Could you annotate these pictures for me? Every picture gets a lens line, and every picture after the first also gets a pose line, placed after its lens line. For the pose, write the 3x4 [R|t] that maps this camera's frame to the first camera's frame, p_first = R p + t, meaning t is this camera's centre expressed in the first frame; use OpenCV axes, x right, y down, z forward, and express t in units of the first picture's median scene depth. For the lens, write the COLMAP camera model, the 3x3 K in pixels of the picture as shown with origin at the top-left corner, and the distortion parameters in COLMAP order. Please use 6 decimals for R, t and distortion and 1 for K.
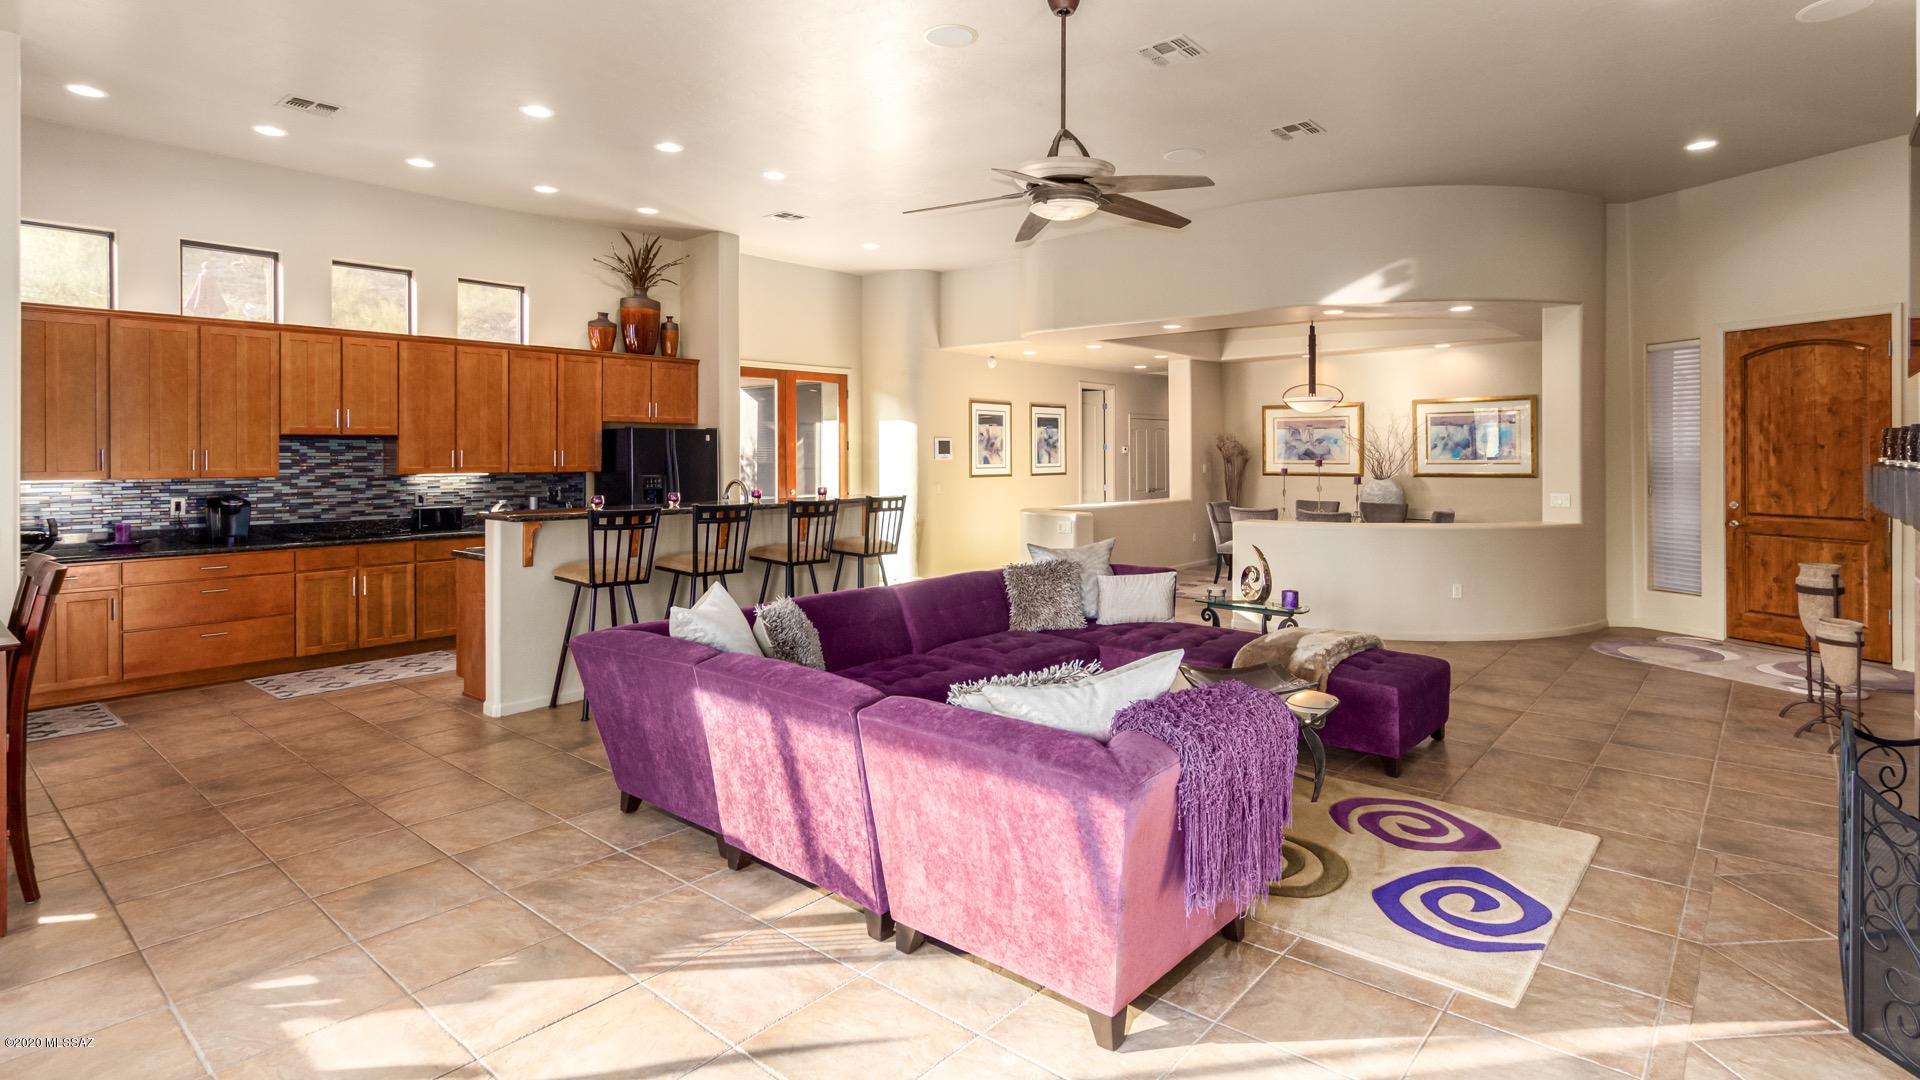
lens RADIAL K [[938.0, 0, 924.1], [0, 938.0, 453.4], [0, 0, 1]] dist [0.004947, 0.000367]
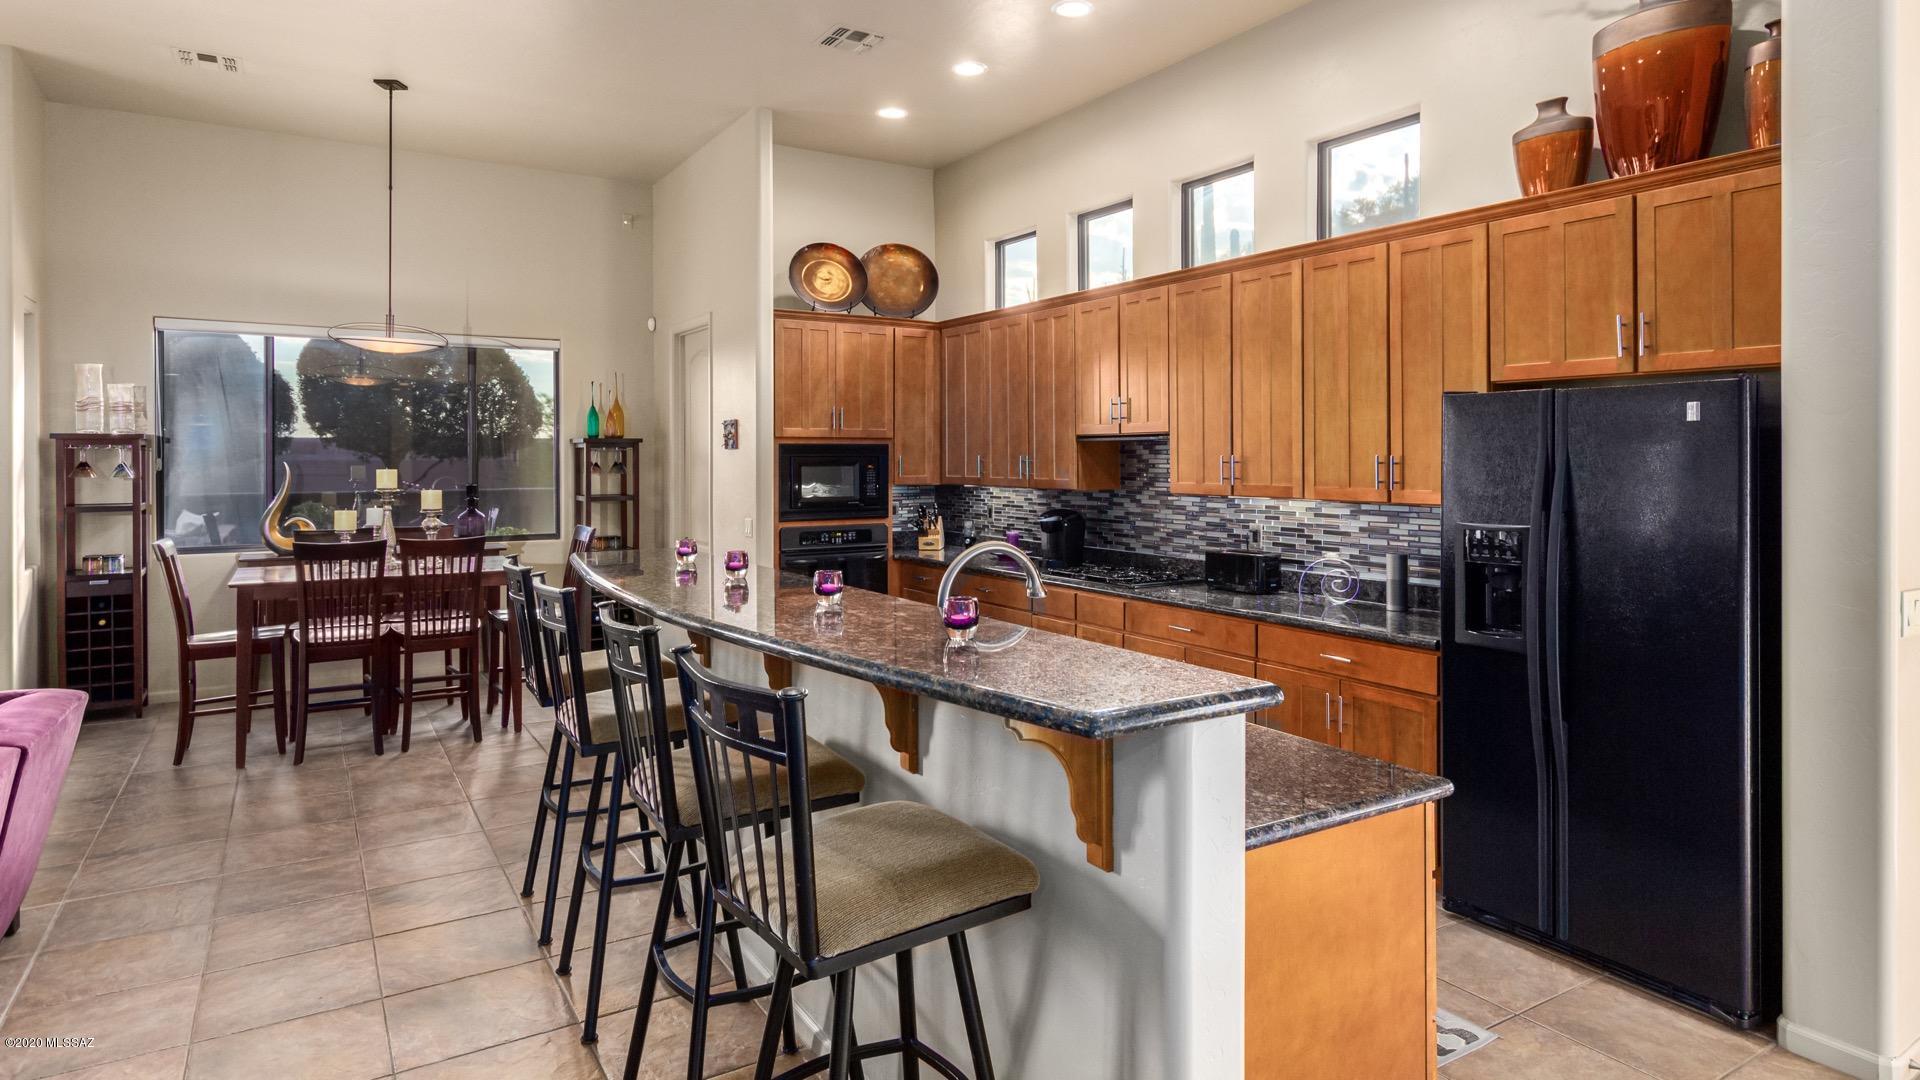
lens RADIAL K [[1074.4, 0, 999.8], [0, 1074.4, 457.6], [0, 0, 1]] dist [0.006737, -0.000595]
pose [[-0.258224, 0.005996, -0.966067, 0.177787], [0.002930, 0.999981, 0.005423, -0.006357], [0.966081, -0.001431, -0.258236, 1.074636]]
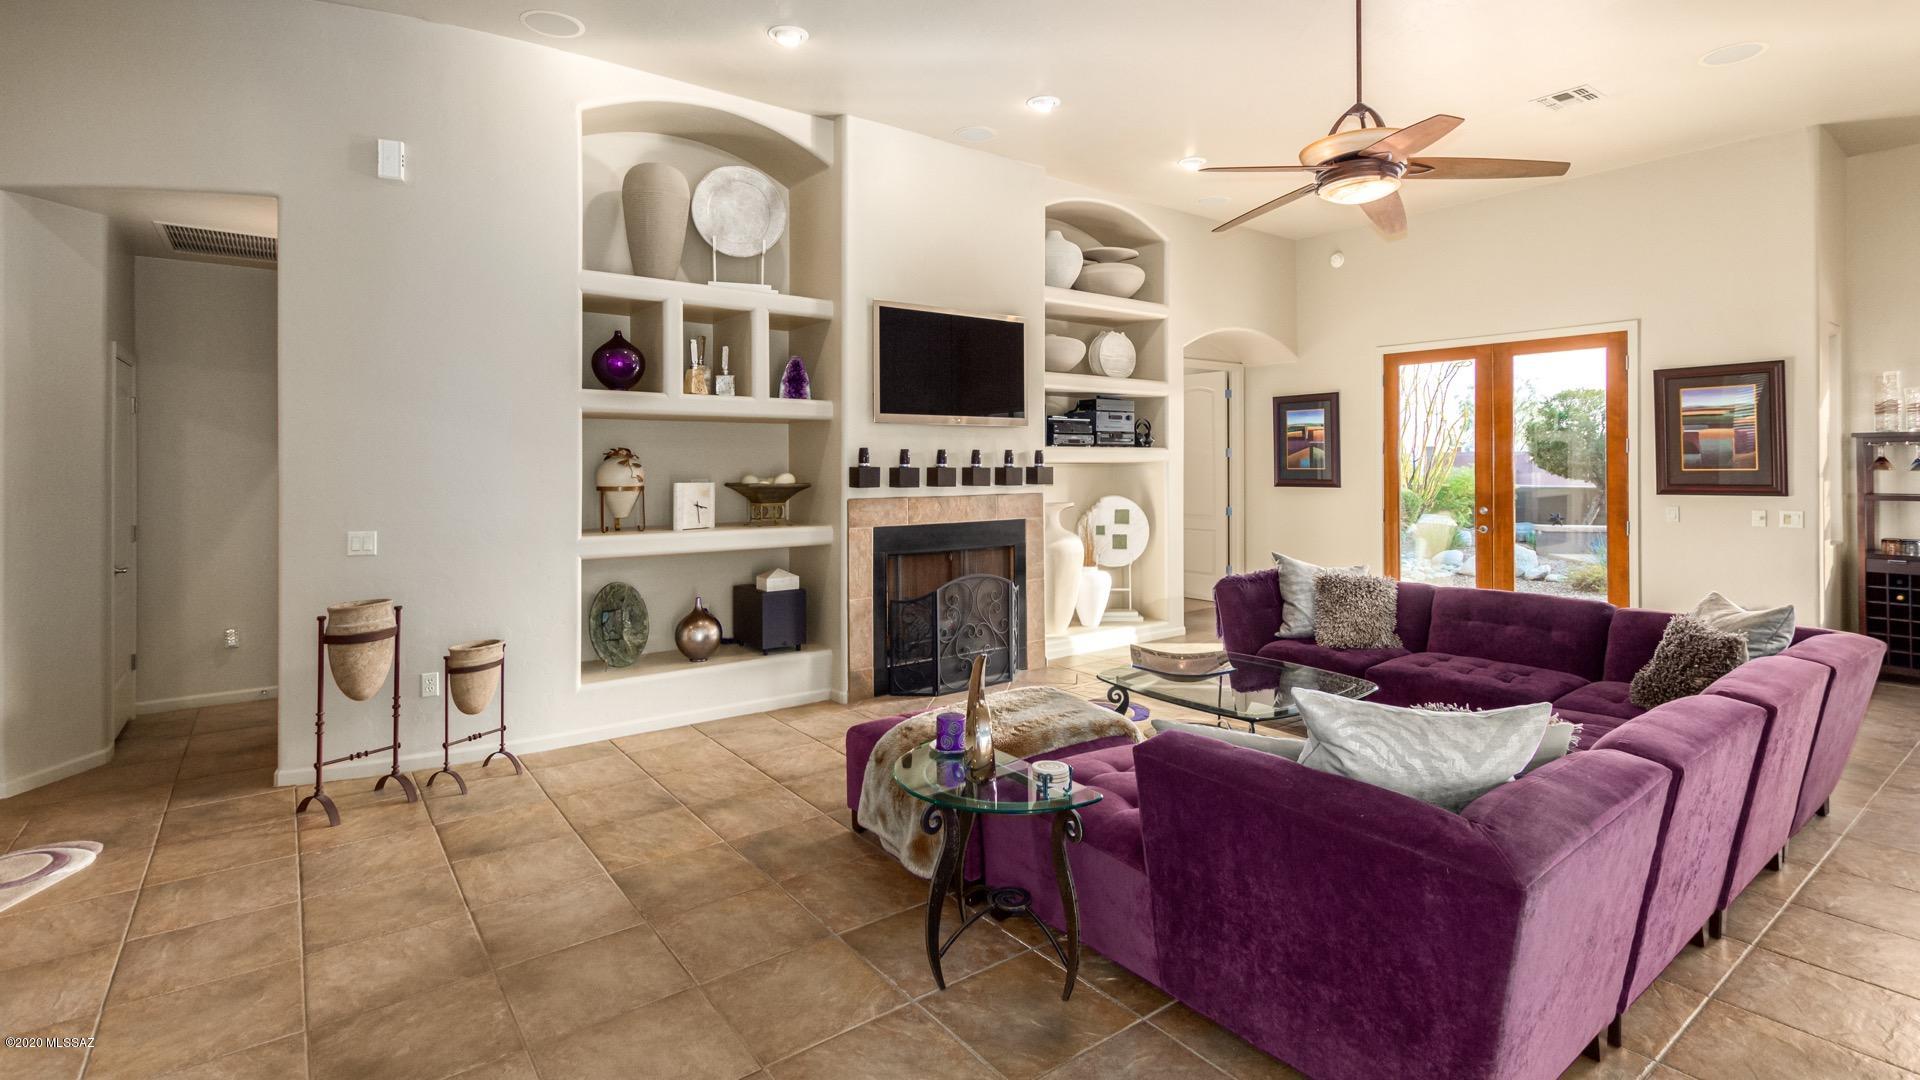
lens RADIAL K [[904.5, 0, 938.4], [0, 904.5, 454.6], [0, 0, 1]] dist [0.005256, -0.001763]
pose [[-0.980176, 0.005065, 0.198065, 0.224584], [0.003979, 0.999975, -0.005877, -0.001355], [-0.198090, -0.004972, -0.980171, 1.142922]]
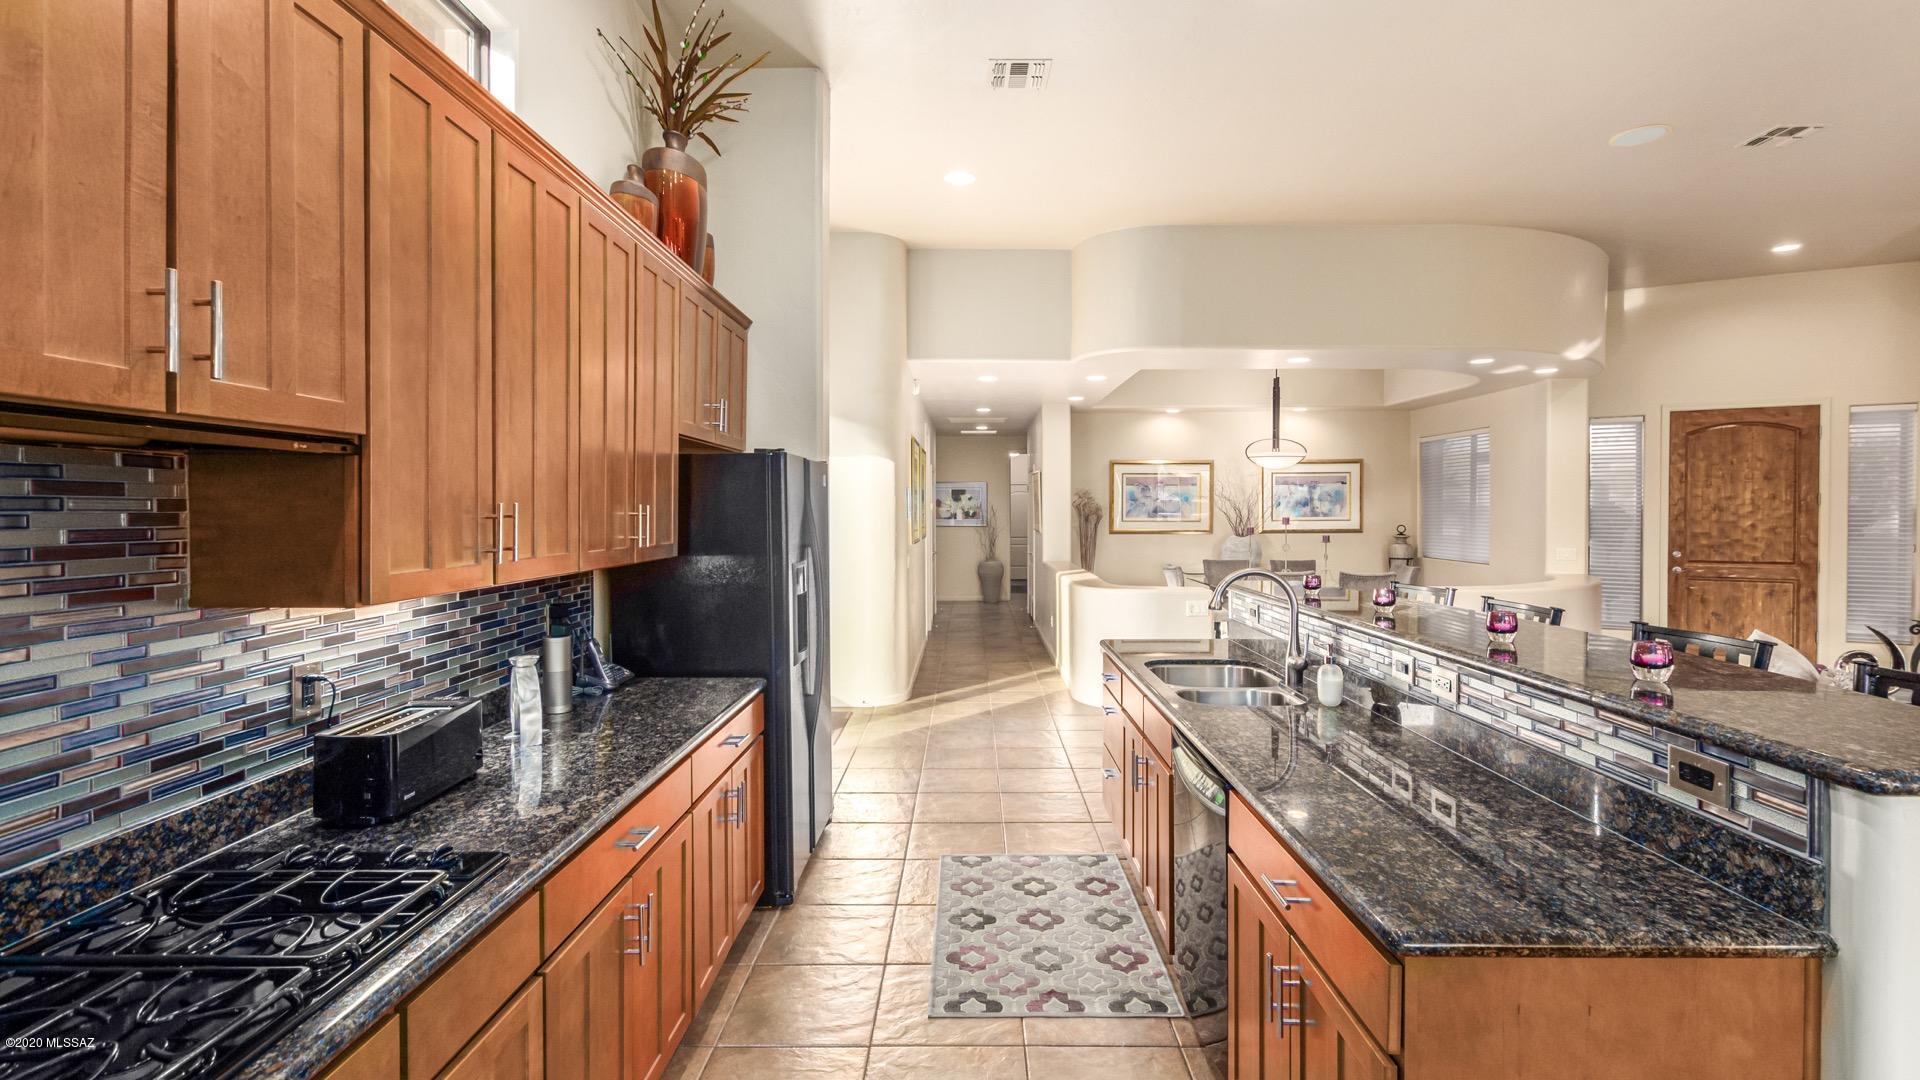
lens RADIAL K [[904.5, 0, 976.0], [0, 904.5, 523.6], [0, 0, 1]] dist [0.005256, -0.001763]
pose [[0.745067, -0.008968, 0.666930, -0.595269], [-0.001765, 0.999880, 0.015418, -0.001706], [-0.666988, -0.012665, 0.744961, 0.731759]]
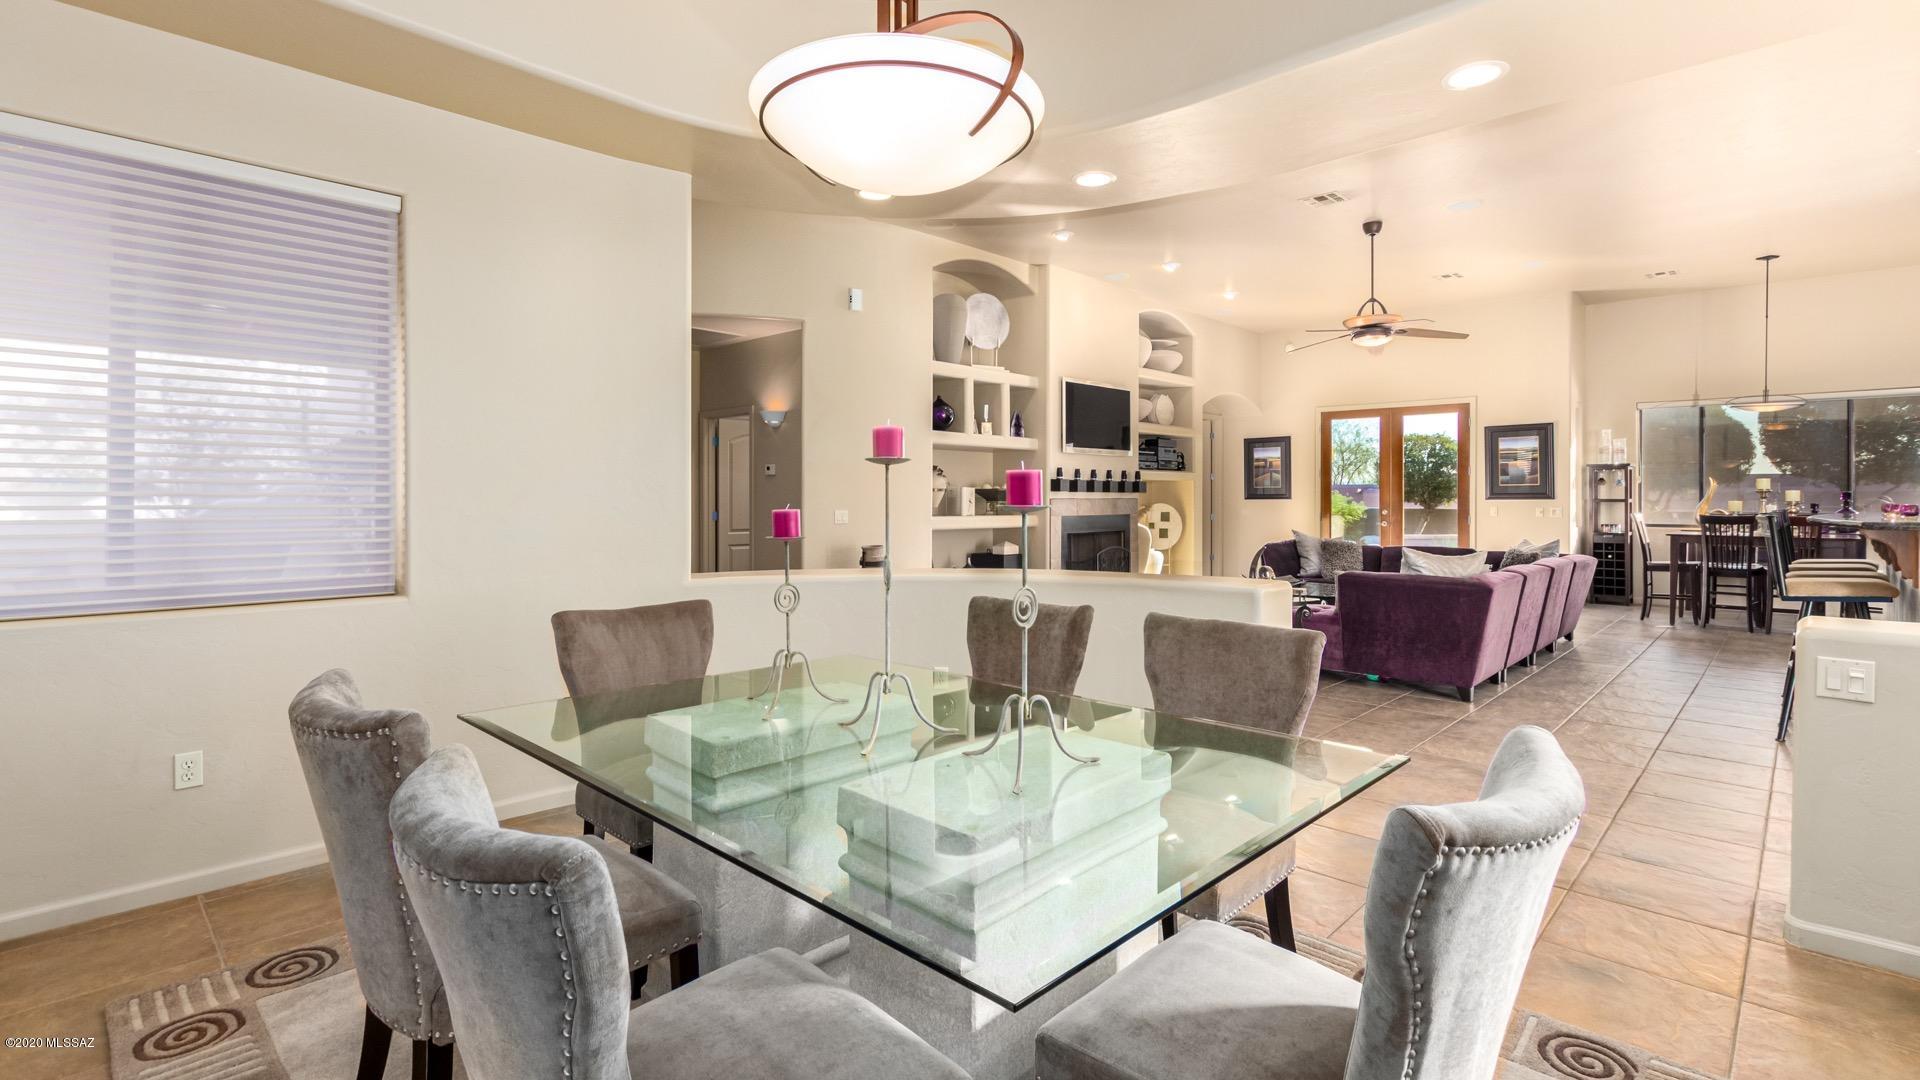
lens RADIAL K [[904.5, 0, 924.3], [0, 904.5, 487.2], [0, 0, 1]] dist [0.005256, -0.001763]
pose [[-0.998790, 0.000476, 0.049174, 0.562701], [0.000096, 0.999970, -0.007748, 0.025216], [-0.049176, -0.007734, -0.998760, 1.672327]]
